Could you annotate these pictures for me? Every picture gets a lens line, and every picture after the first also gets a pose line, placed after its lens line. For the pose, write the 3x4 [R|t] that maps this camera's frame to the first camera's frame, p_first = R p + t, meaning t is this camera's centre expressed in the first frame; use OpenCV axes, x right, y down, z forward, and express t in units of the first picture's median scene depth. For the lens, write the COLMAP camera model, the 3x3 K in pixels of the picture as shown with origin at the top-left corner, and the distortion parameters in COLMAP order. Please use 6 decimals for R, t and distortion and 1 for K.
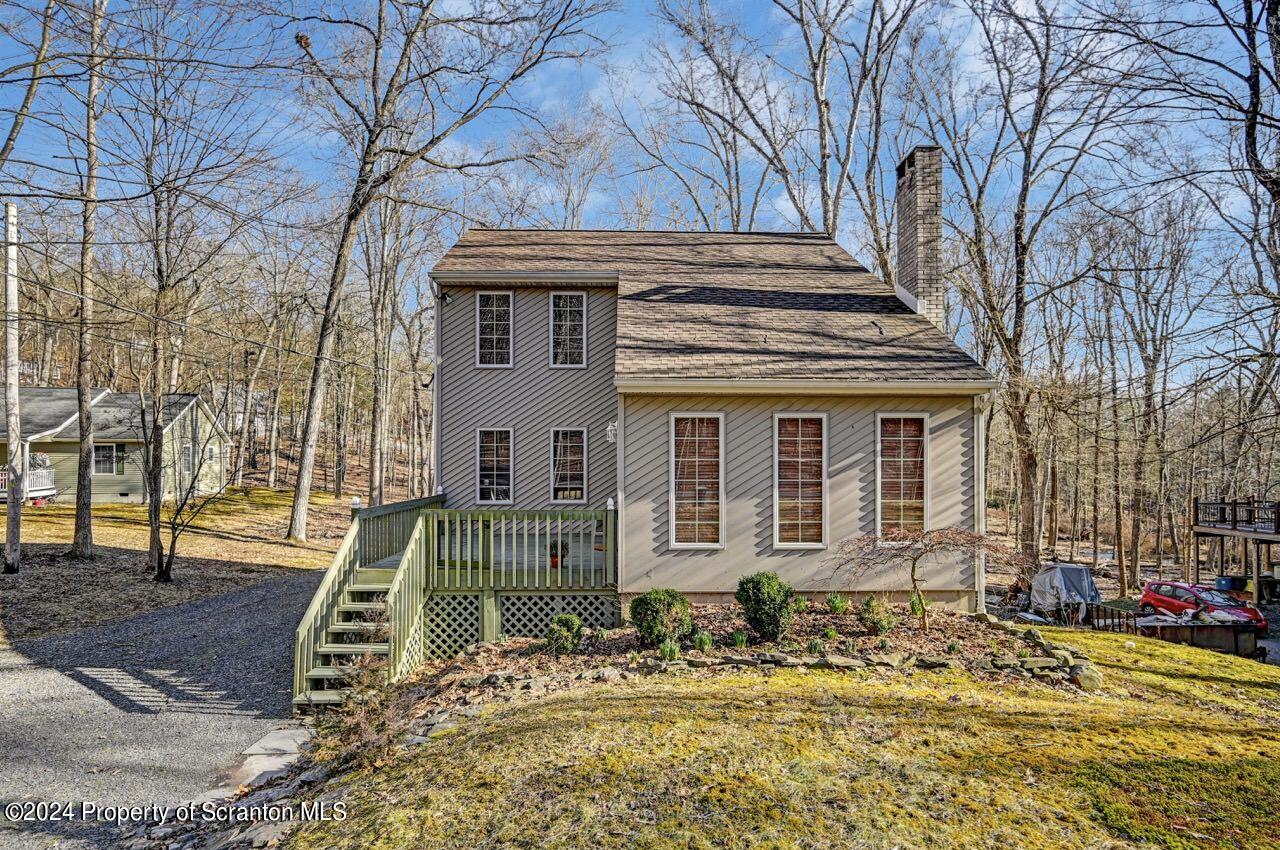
lens RADIAL K [[633.5, 0, 638.2], [0, 633.5, 458.2], [0, 0, 1]] dist [0.001522, 0.000167]
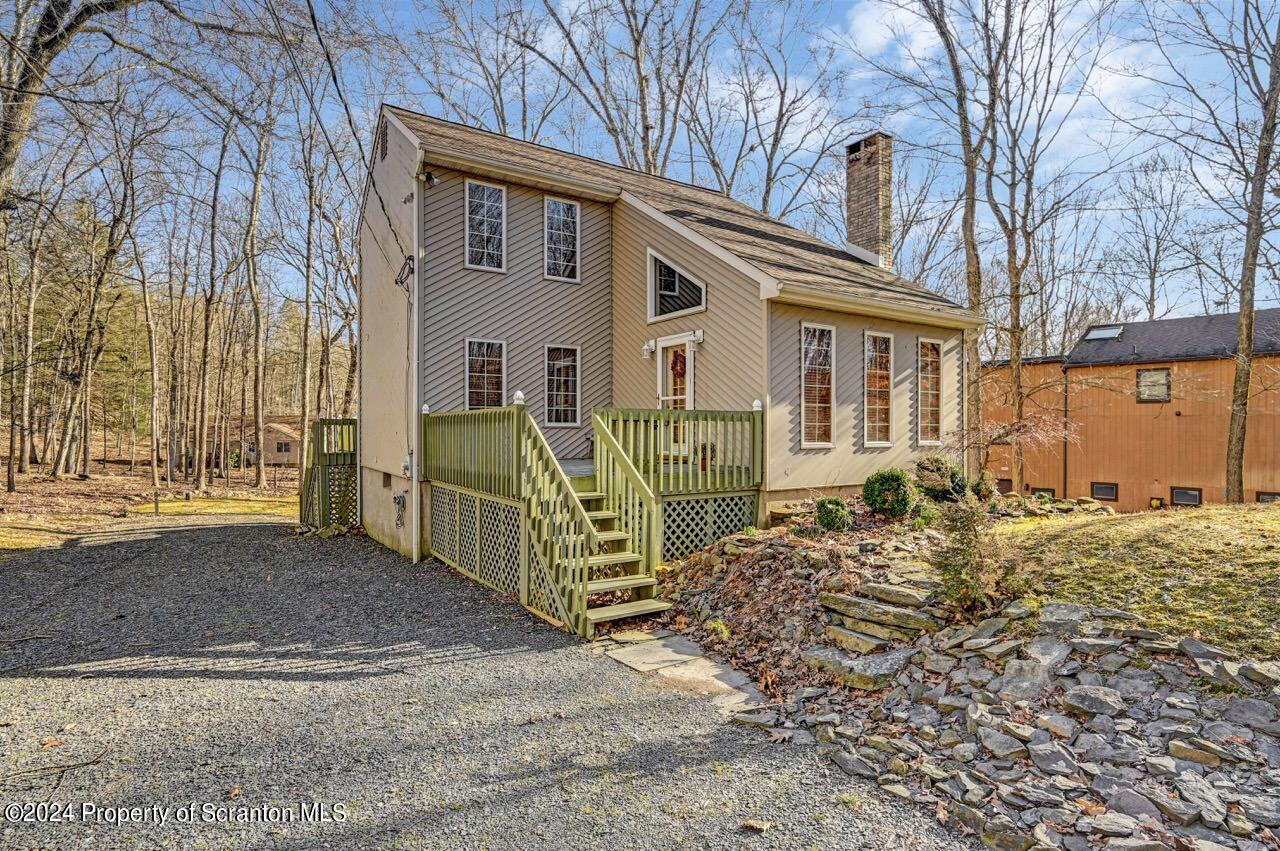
lens RADIAL K [[623.6, 0, 642.3], [0, 623.6, 433.1], [0, 0, 1]] dist [-0.000489, -0.000157]
pose [[0.860074, -0.002895, 0.510161, -0.708429], [-0.004523, 0.999901, 0.013299, 0.102043], [-0.510150, -0.013746, 0.859976, 0.217649]]
